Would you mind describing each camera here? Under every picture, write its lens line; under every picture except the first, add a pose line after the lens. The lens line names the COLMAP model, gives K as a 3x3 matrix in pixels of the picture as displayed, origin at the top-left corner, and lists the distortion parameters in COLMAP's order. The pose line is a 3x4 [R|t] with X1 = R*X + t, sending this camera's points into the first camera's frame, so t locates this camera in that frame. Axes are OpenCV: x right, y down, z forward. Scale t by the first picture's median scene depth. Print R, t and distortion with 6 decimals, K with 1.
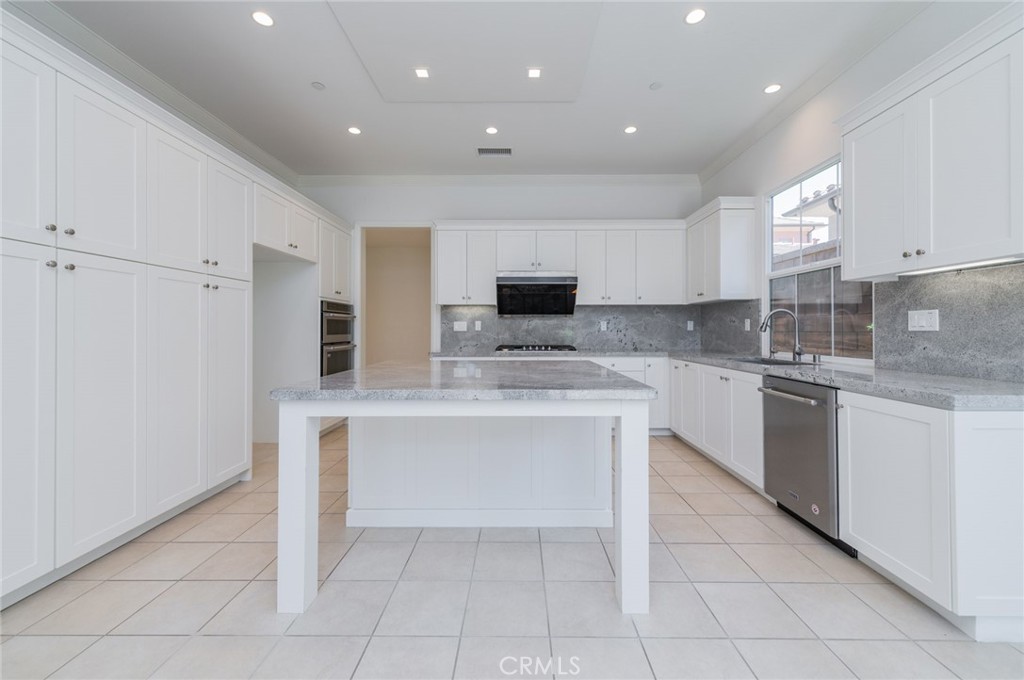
lens RADIAL K [[405.1, 0, 517.0], [0, 405.1, 327.3], [0, 0, 1]] dist [0.014114, -0.001823]
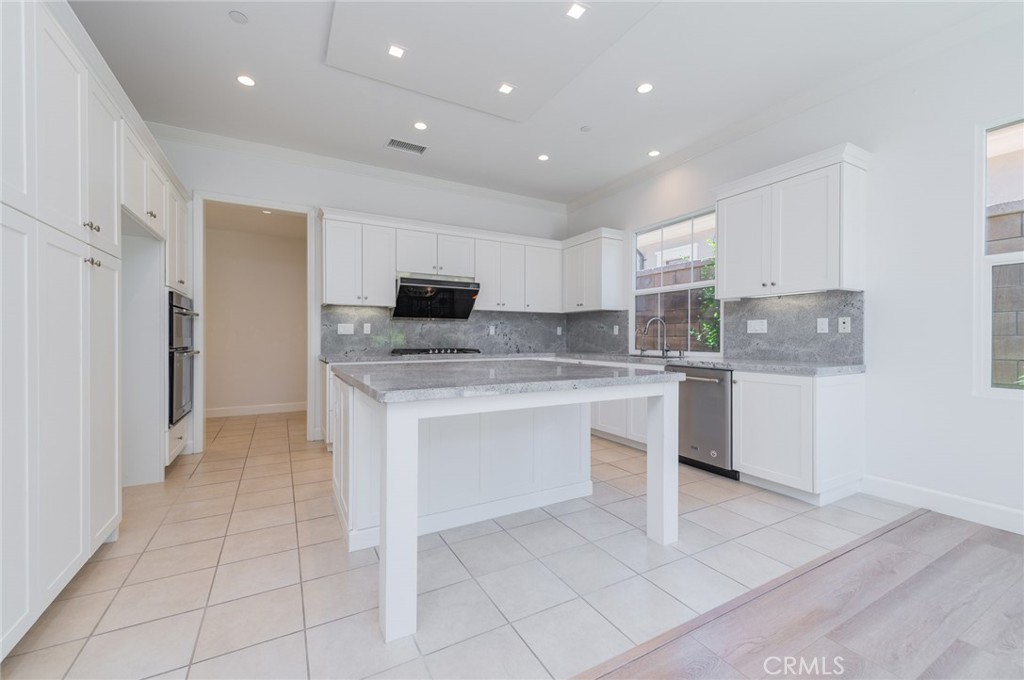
lens RADIAL K [[405.1, 0, 509.2], [0, 405.1, 338.7], [0, 0, 1]] dist [0.014114, -0.001823]
pose [[0.875151, 0.001320, 0.483848, -0.351987], [-0.005895, 0.999951, 0.007935, 0.013680], [-0.483814, -0.009796, 0.875116, 0.045804]]
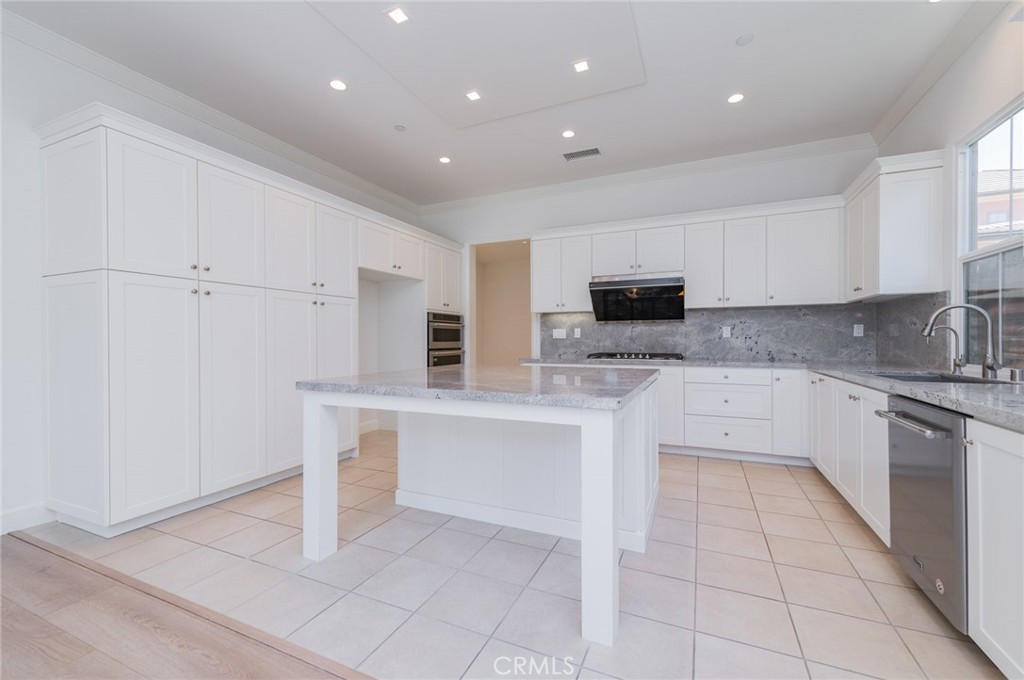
lens RADIAL K [[405.1, 0, 522.5], [0, 405.1, 339.7], [0, 0, 1]] dist [0.014114, -0.001823]
pose [[0.918669, -0.003502, -0.395012, 0.234534], [0.006170, 0.999966, 0.005484, 0.008632], [0.394979, -0.007475, 0.918660, 0.047402]]
